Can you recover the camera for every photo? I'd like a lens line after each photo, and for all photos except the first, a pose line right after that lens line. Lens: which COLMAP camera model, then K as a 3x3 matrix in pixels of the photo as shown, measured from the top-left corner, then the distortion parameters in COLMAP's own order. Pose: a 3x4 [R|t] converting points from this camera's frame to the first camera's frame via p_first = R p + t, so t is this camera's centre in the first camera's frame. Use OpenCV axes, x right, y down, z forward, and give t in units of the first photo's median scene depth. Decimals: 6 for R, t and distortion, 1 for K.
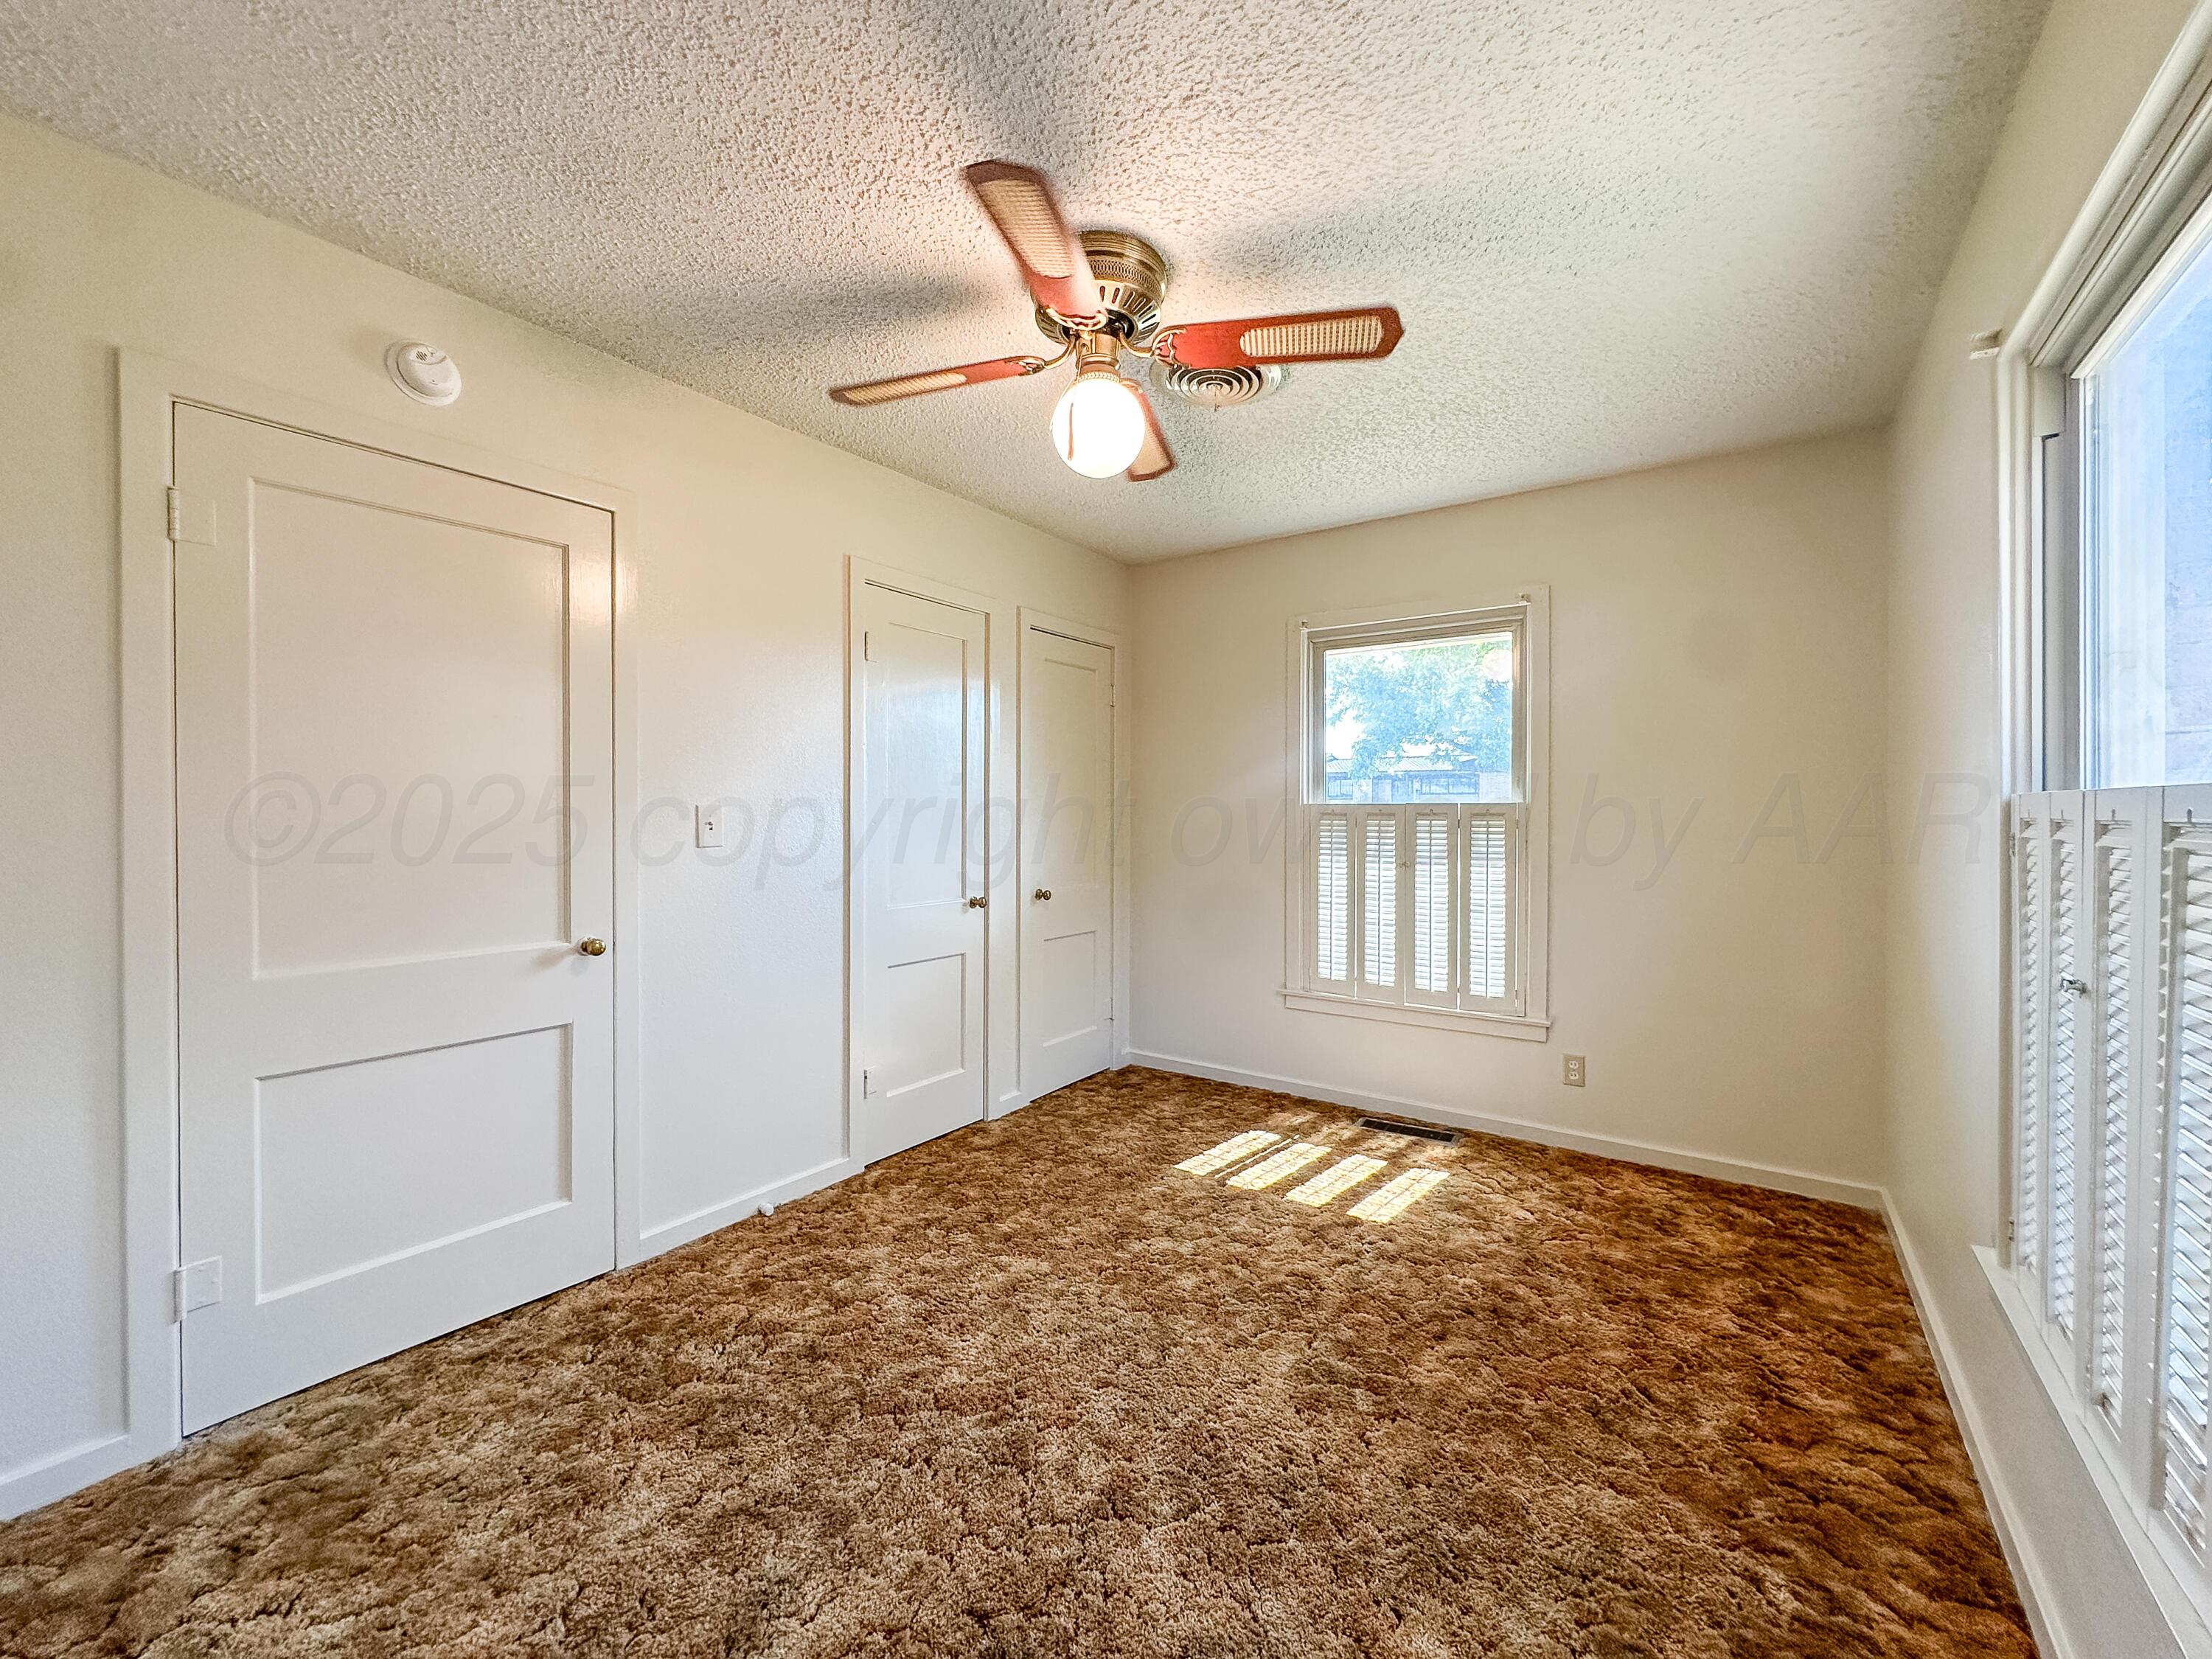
lens RADIAL K [[902.9, 0, 1106.0], [0, 902.9, 829.5], [0, 0, 1]] dist [0.001621, 0.000426]
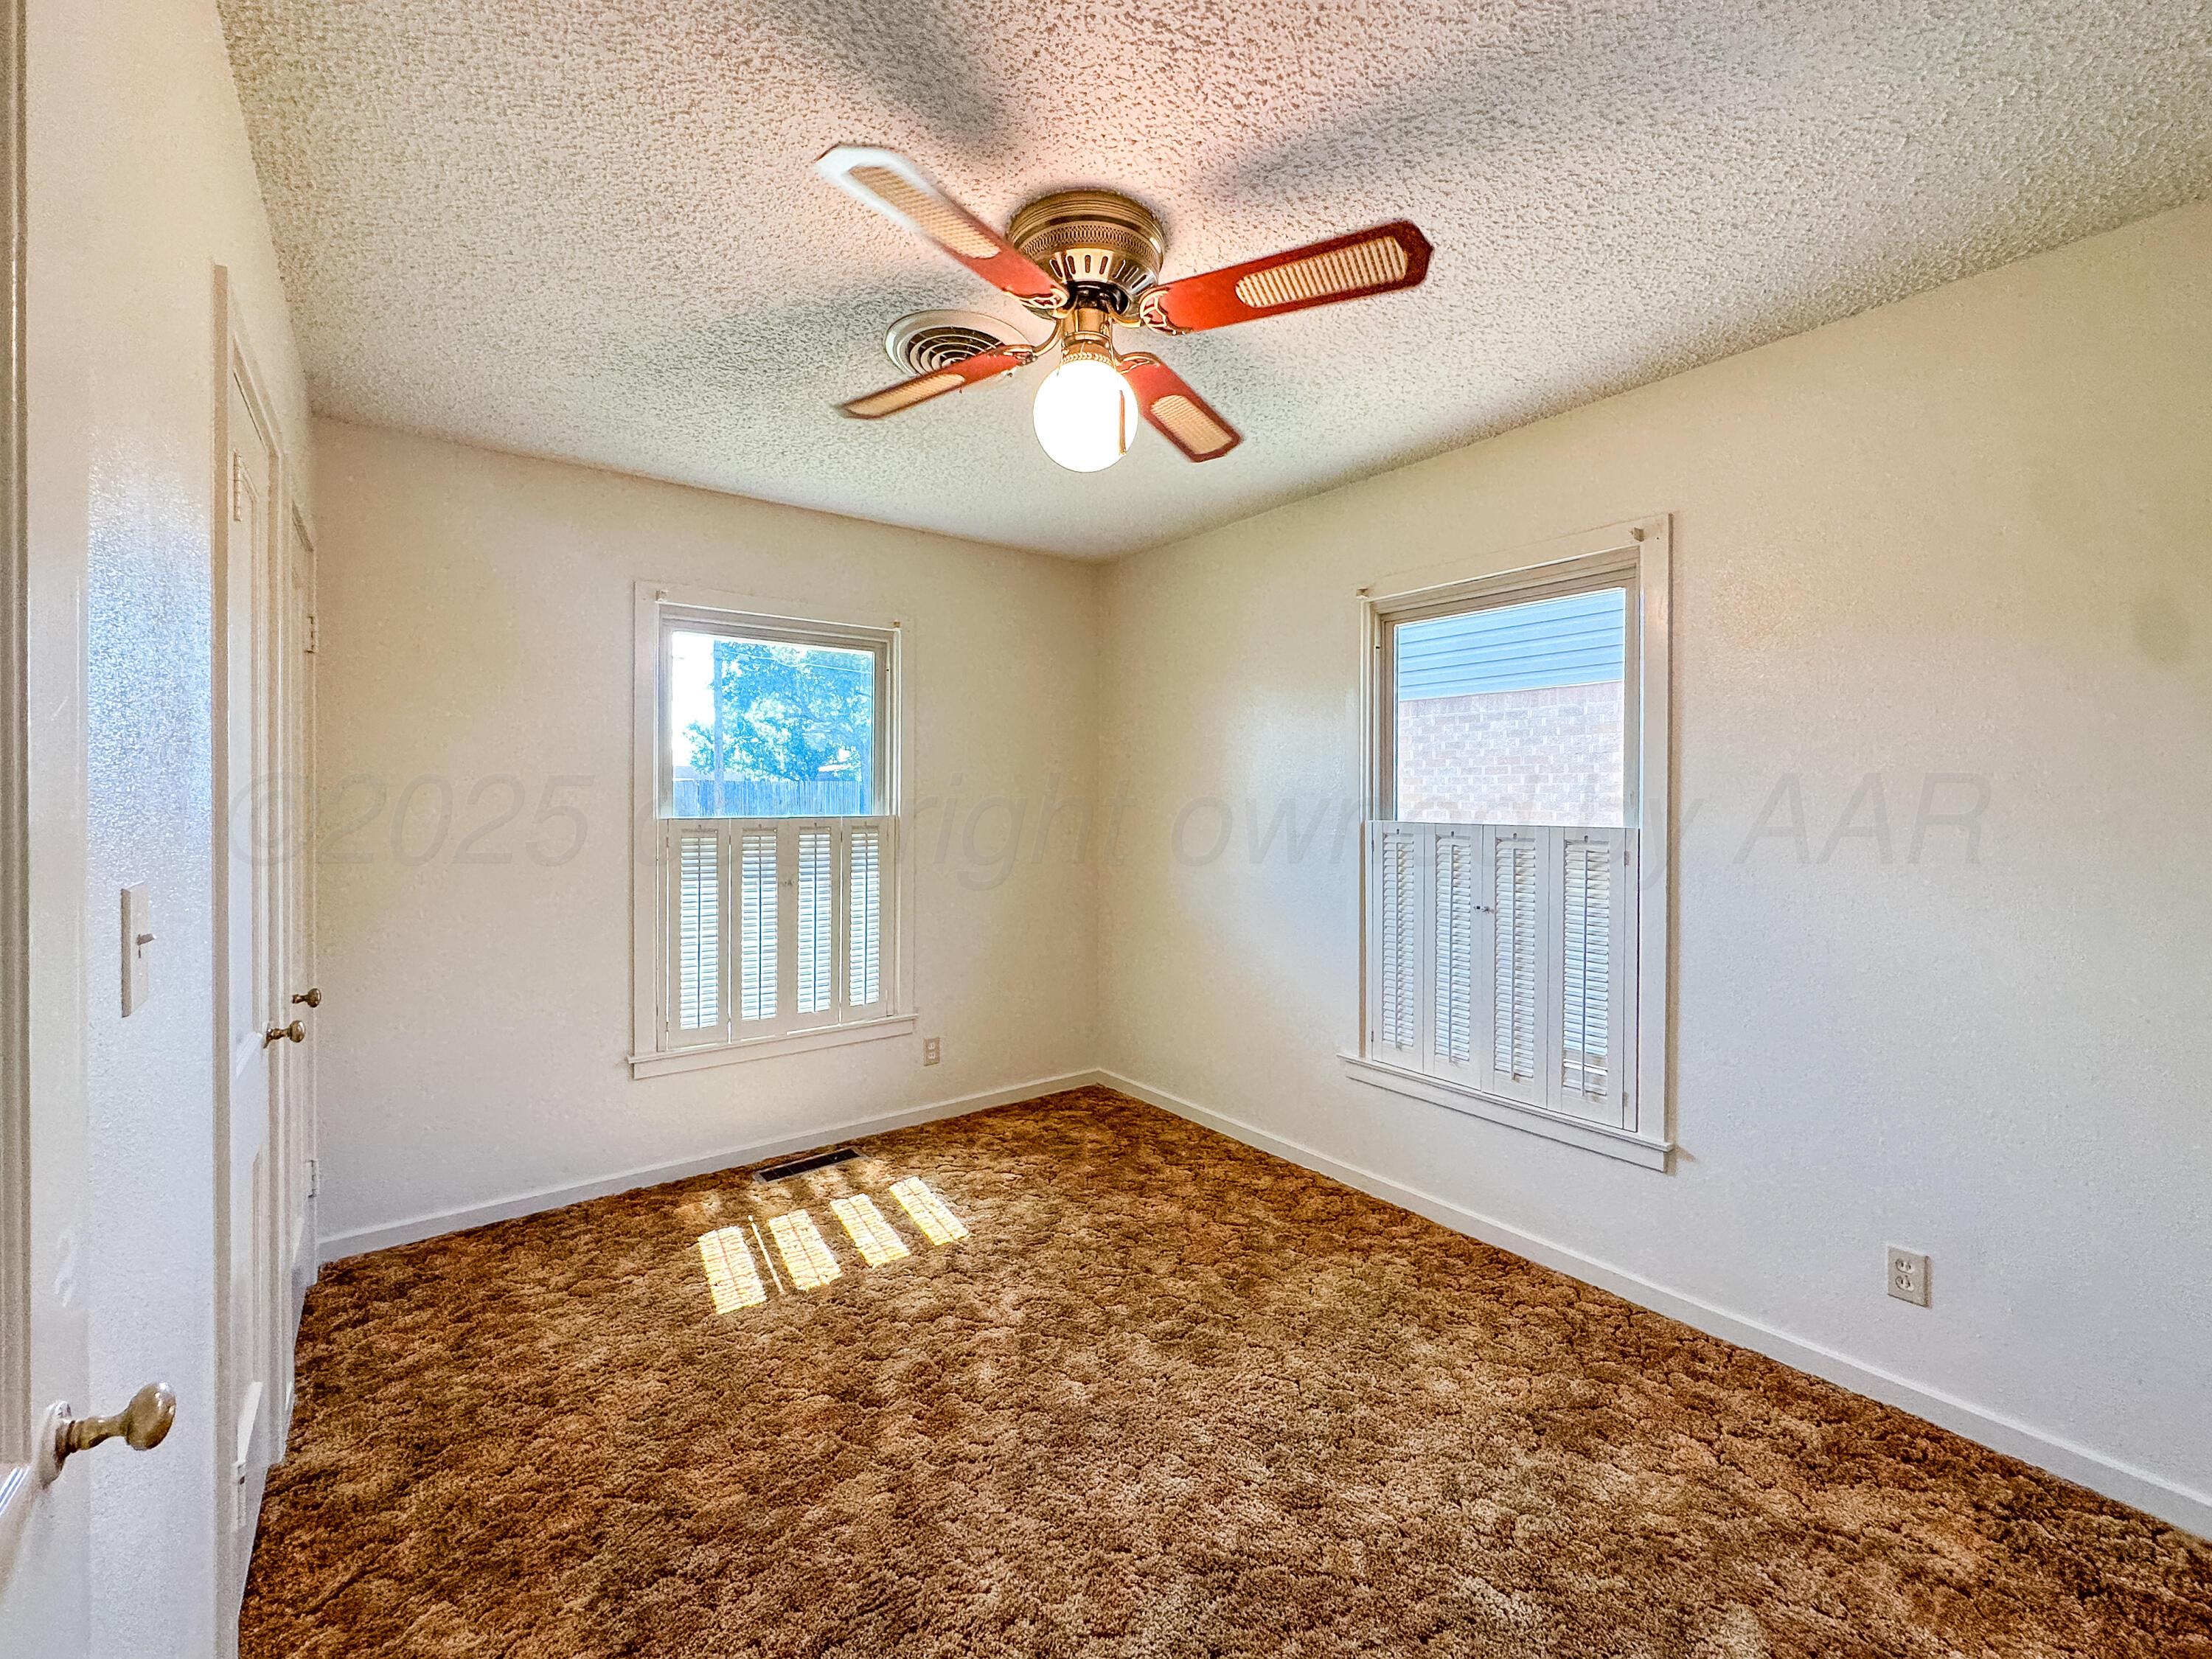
lens RADIAL K [[951.1, 0, 1106.0], [0, 951.1, 829.5], [0, 0, 1]] dist [0.001402, 0.000259]
pose [[0.285114, -0.034828, 0.957861, -0.565249], [0.016018, 0.999373, 0.031570, -0.046107], [-0.958360, 0.006342, 0.285493, 0.458772]]
